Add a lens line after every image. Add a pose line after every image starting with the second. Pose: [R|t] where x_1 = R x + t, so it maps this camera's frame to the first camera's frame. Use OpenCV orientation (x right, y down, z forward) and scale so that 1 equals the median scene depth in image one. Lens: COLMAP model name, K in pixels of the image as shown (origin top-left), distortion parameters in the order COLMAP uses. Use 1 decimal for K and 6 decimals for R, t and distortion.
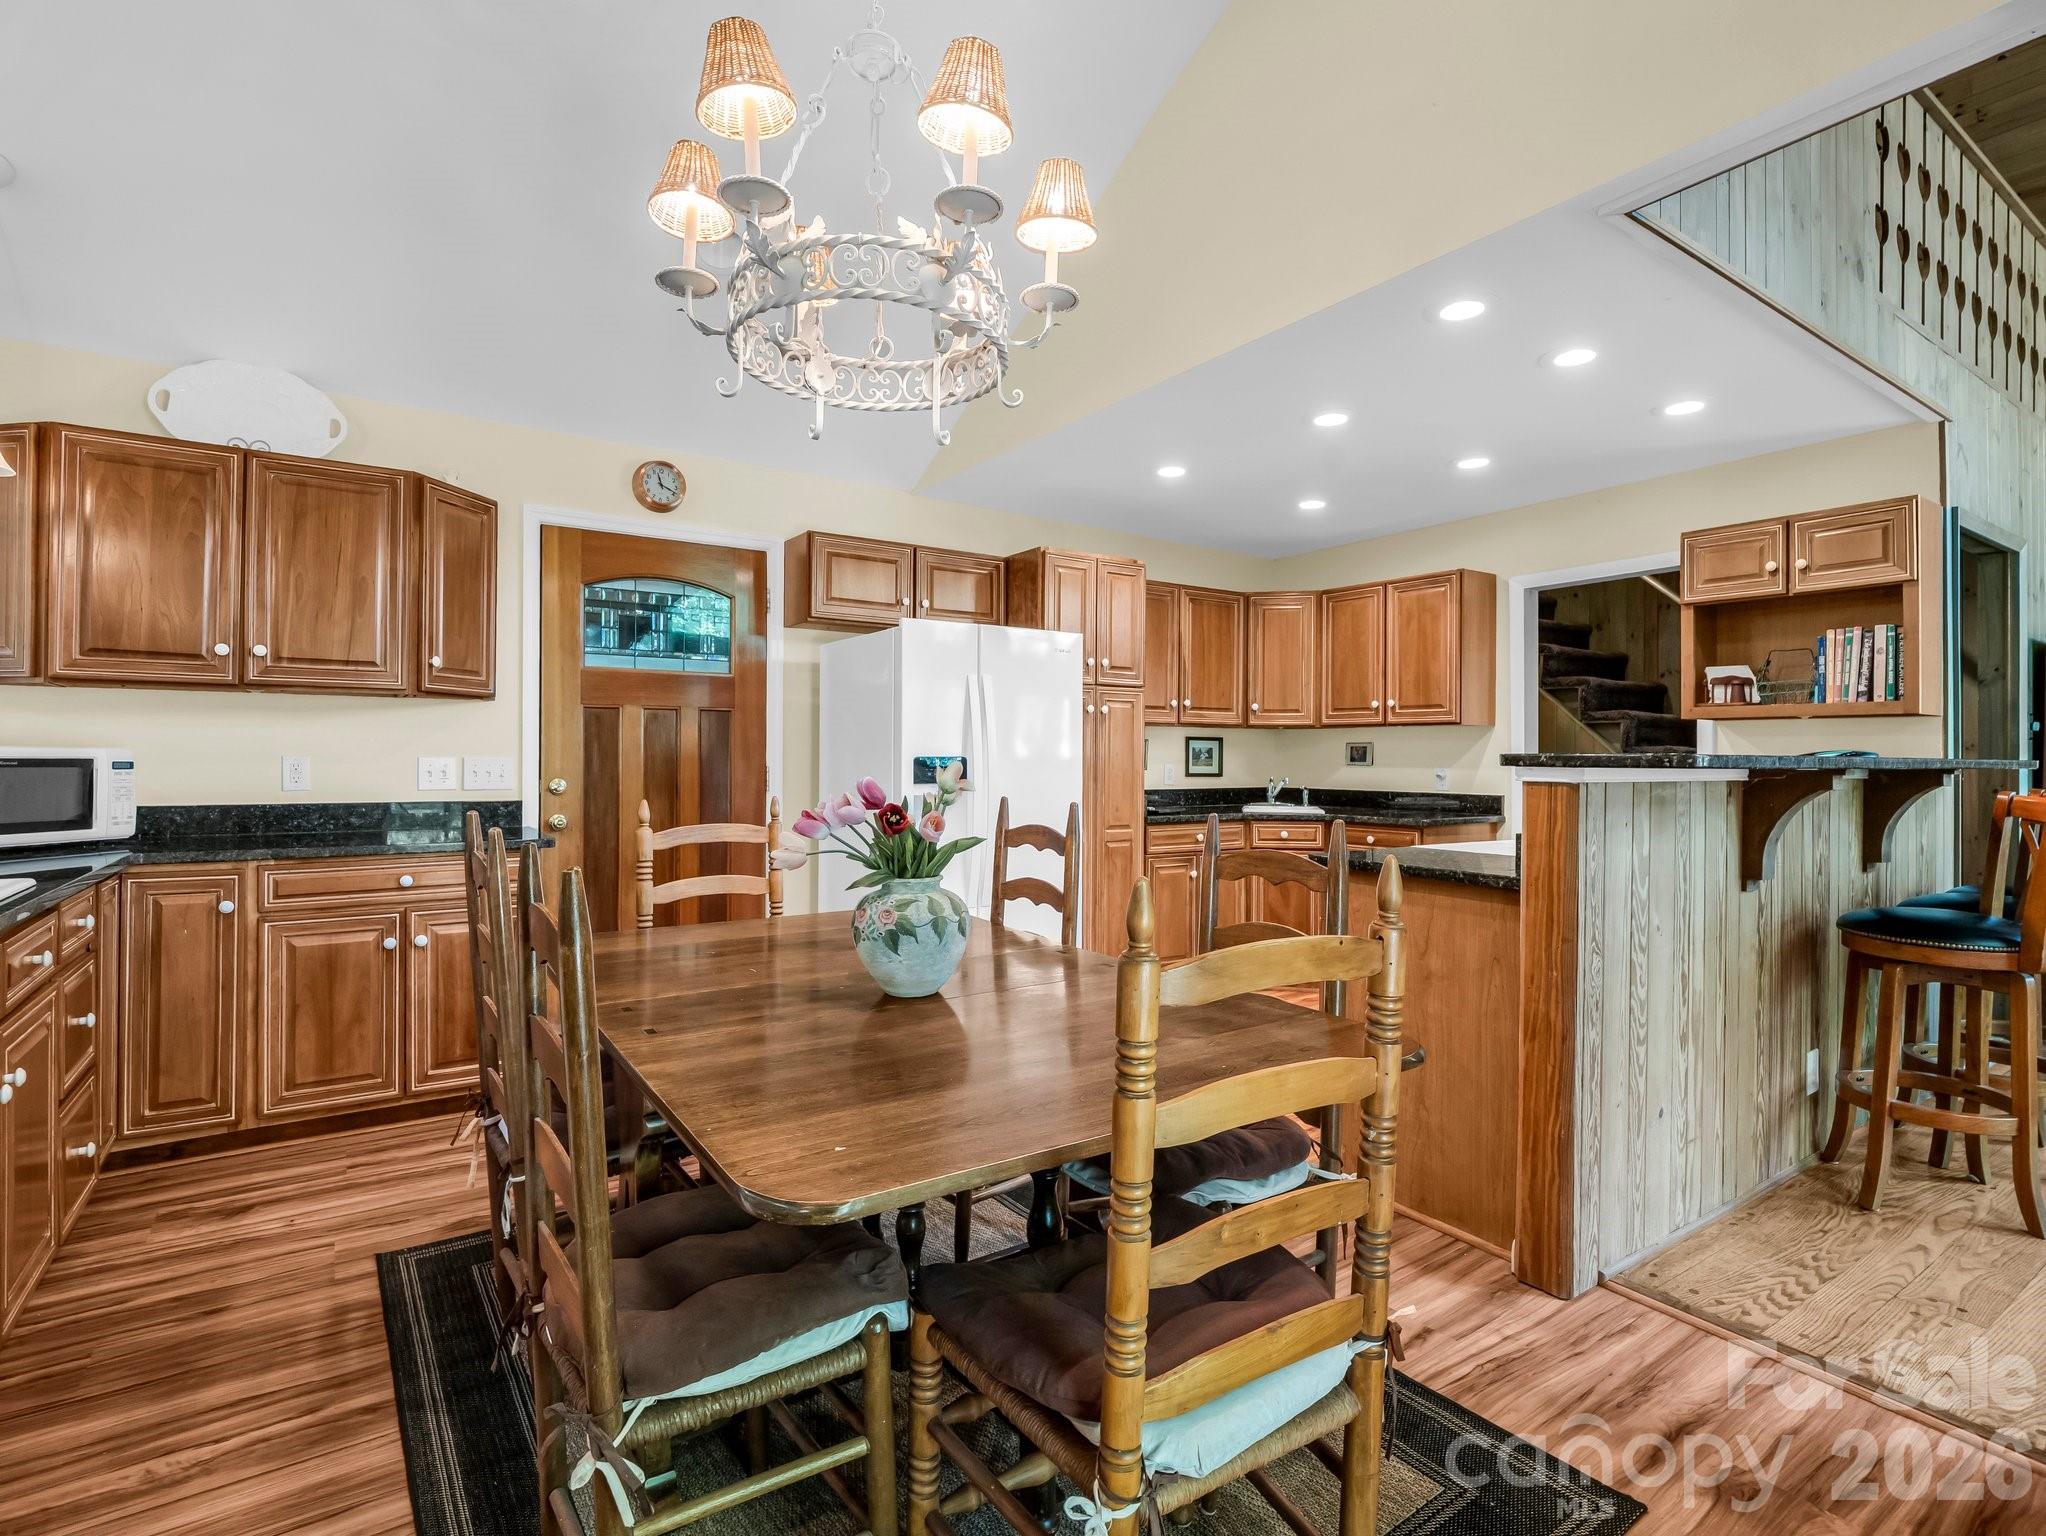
lens RADIAL K [[991.6, 0, 1034.4], [0, 991.6, 763.8], [0, 0, 1]] dist [-0.010041, -0.002646]
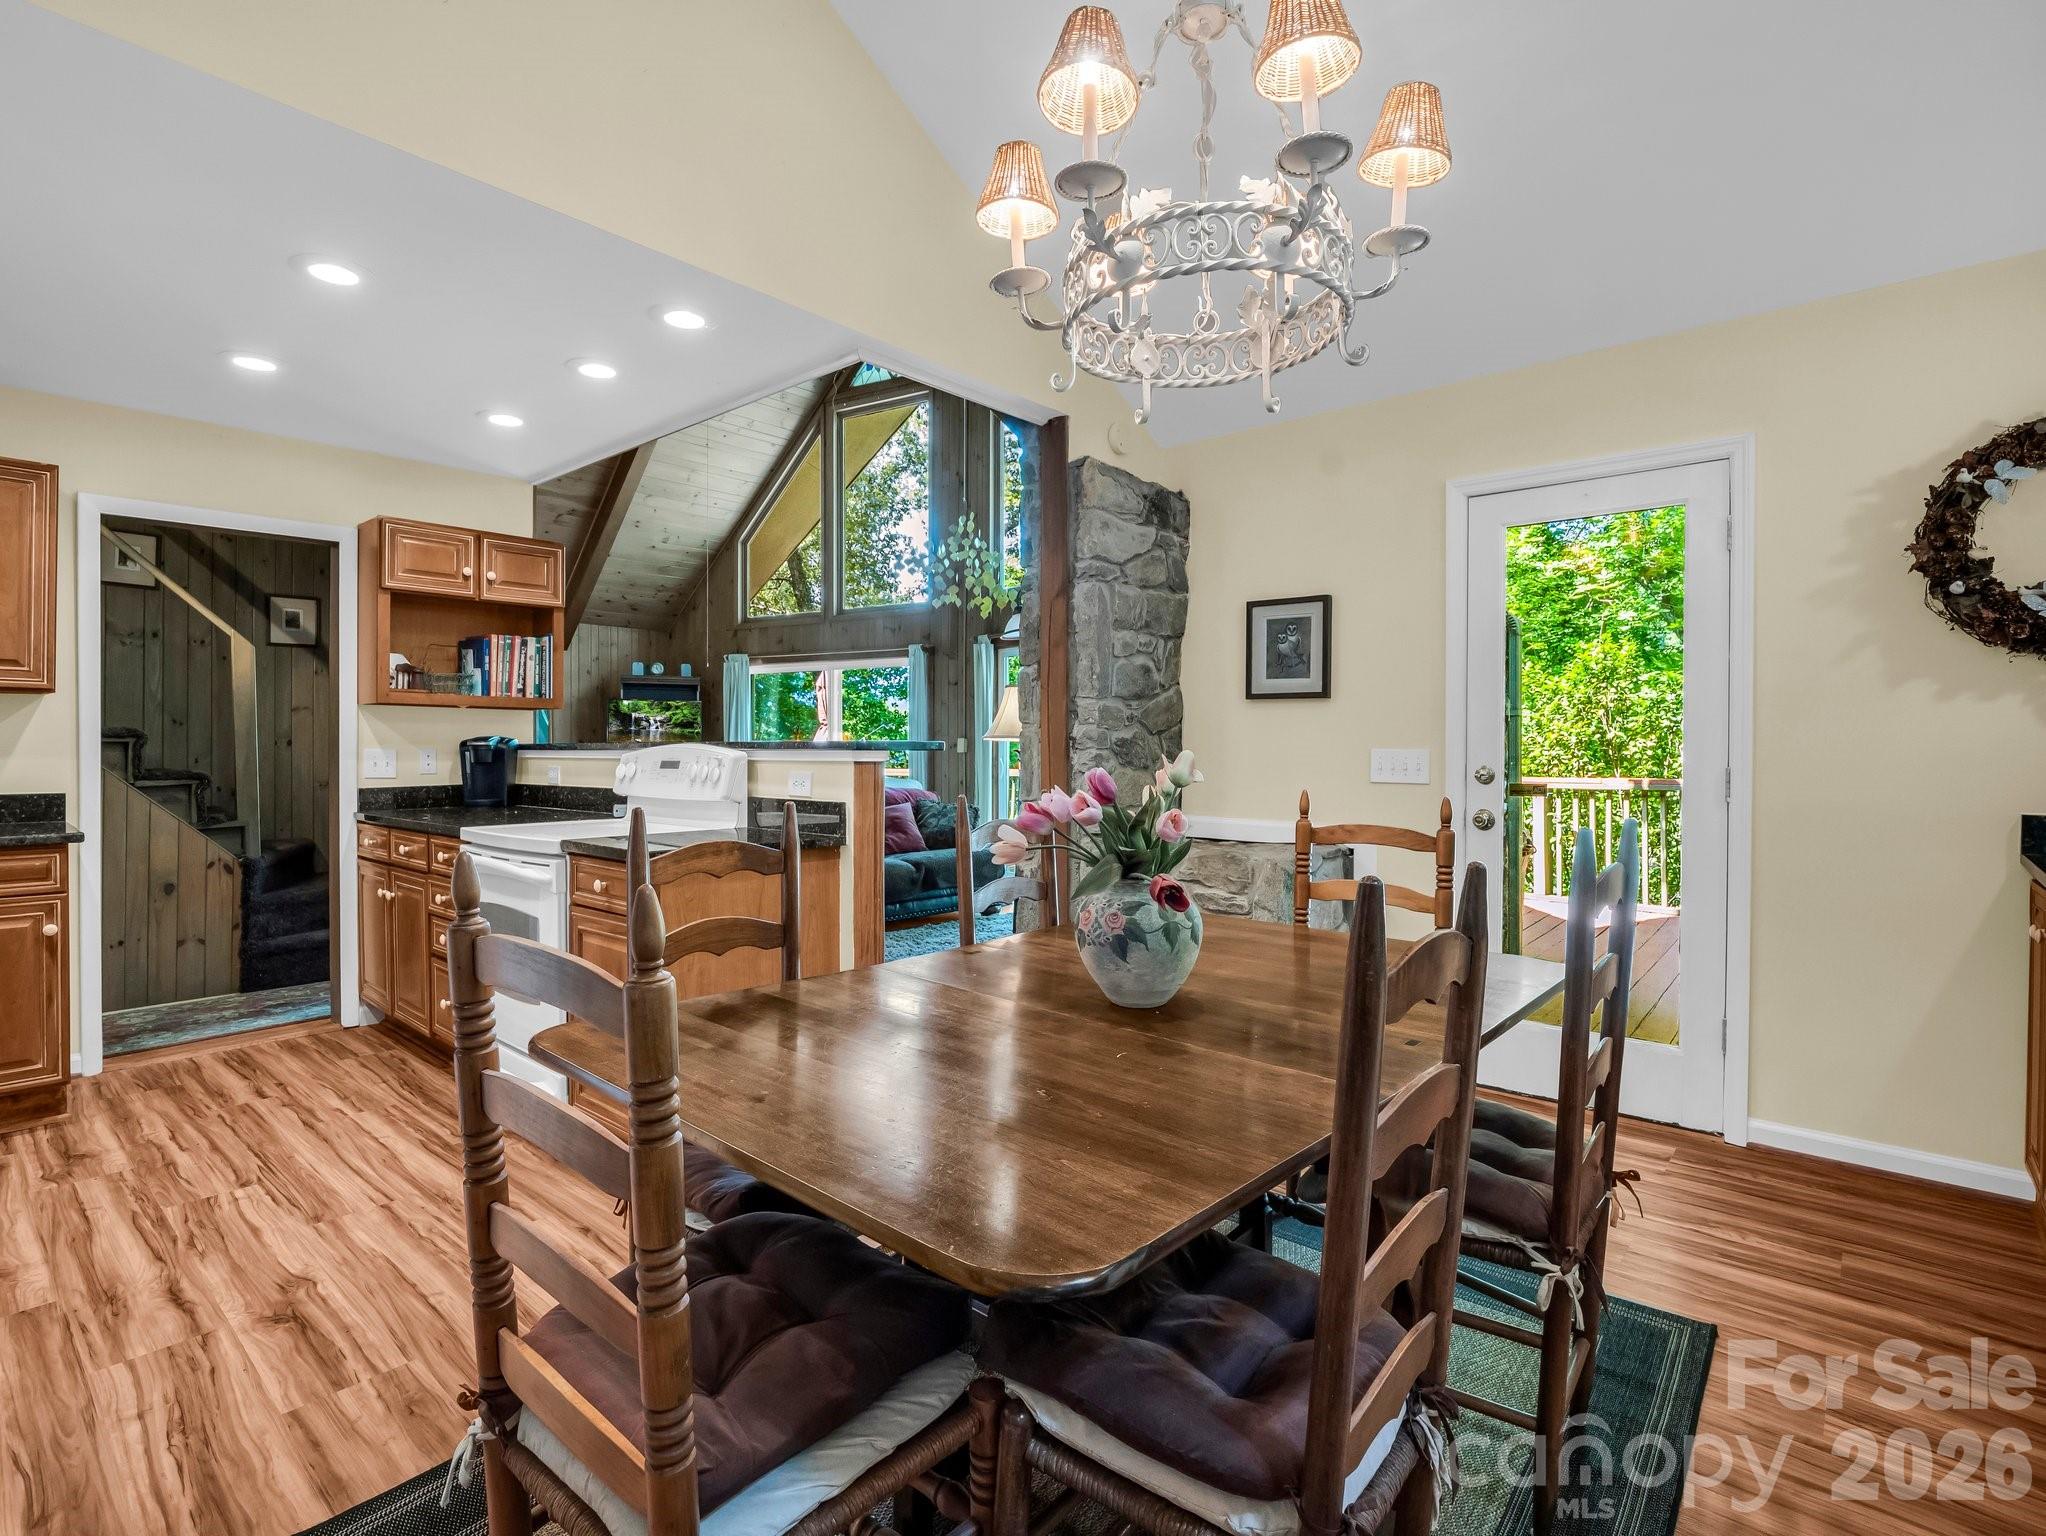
lens RADIAL K [[991.6, 0, 1003.0], [0, 991.6, 758.4], [0, 0, 1]] dist [-0.010041, -0.002646]
pose [[-0.221138, -0.013916, 0.975143, -0.499954], [0.001656, 0.999891, 0.014645, -0.002931], [-0.975241, 0.004853, -0.221091, 0.662846]]
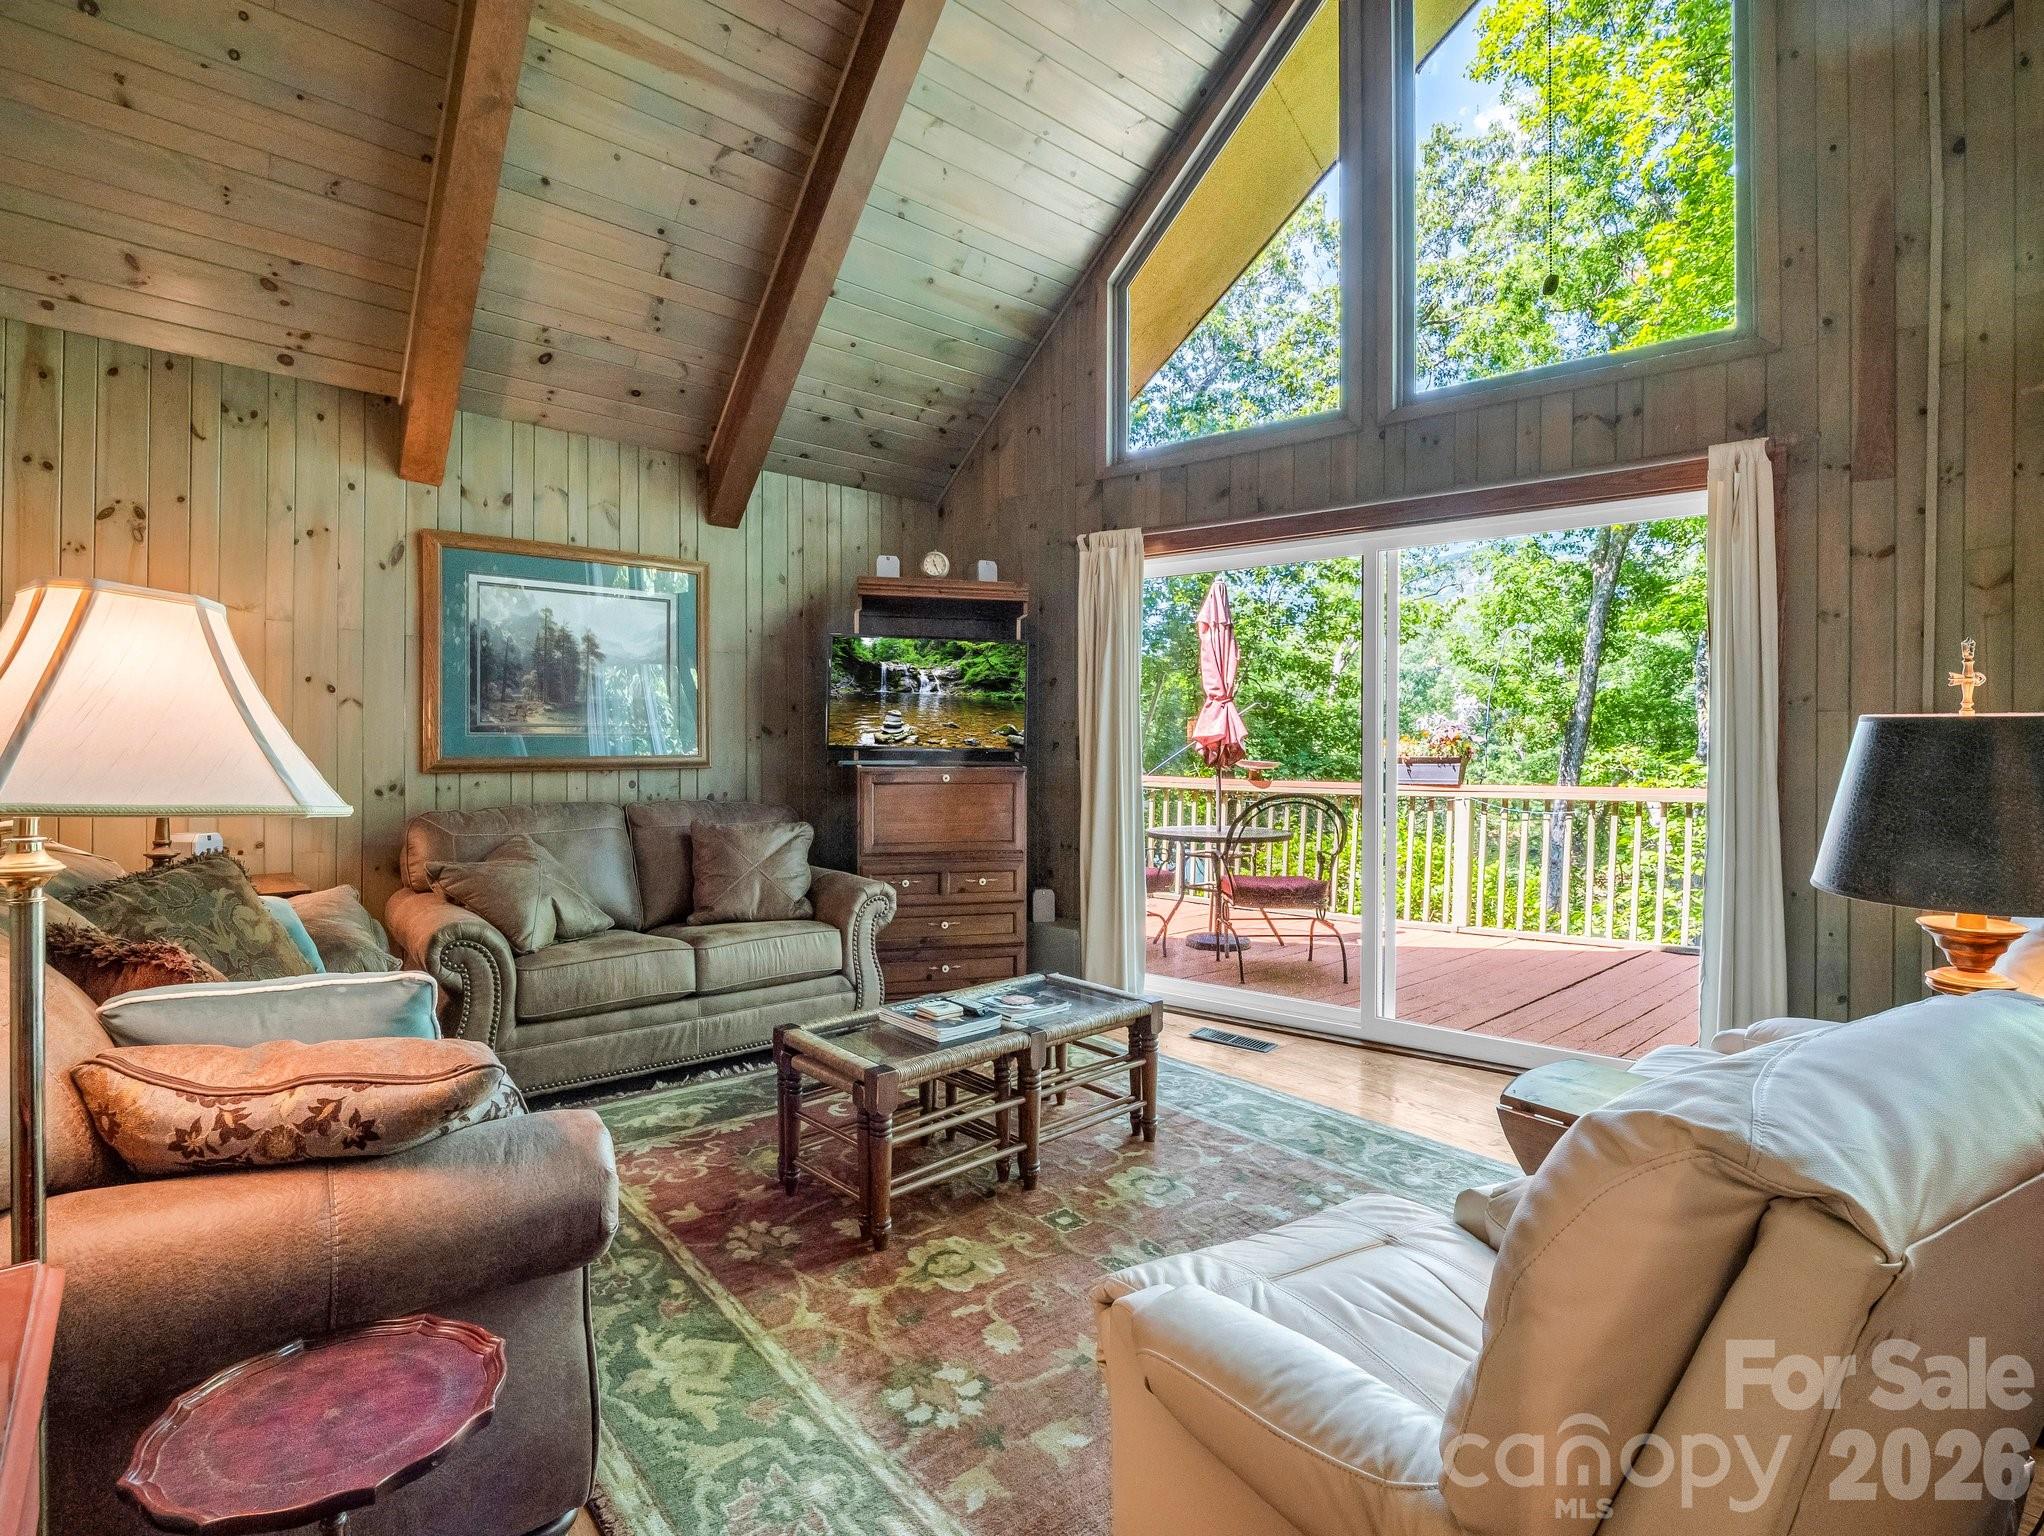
lens RADIAL K [[990.6, 0, 1023.7], [0, 990.6, 743.8], [0, 0, 1]] dist [-0.010041, -0.002646]
pose [[-0.103923, -0.008792, 0.994546, 1.208373], [0.001210, 0.999959, 0.008966, -0.004866], [-0.994585, 0.002135, -0.103908, 1.013520]]
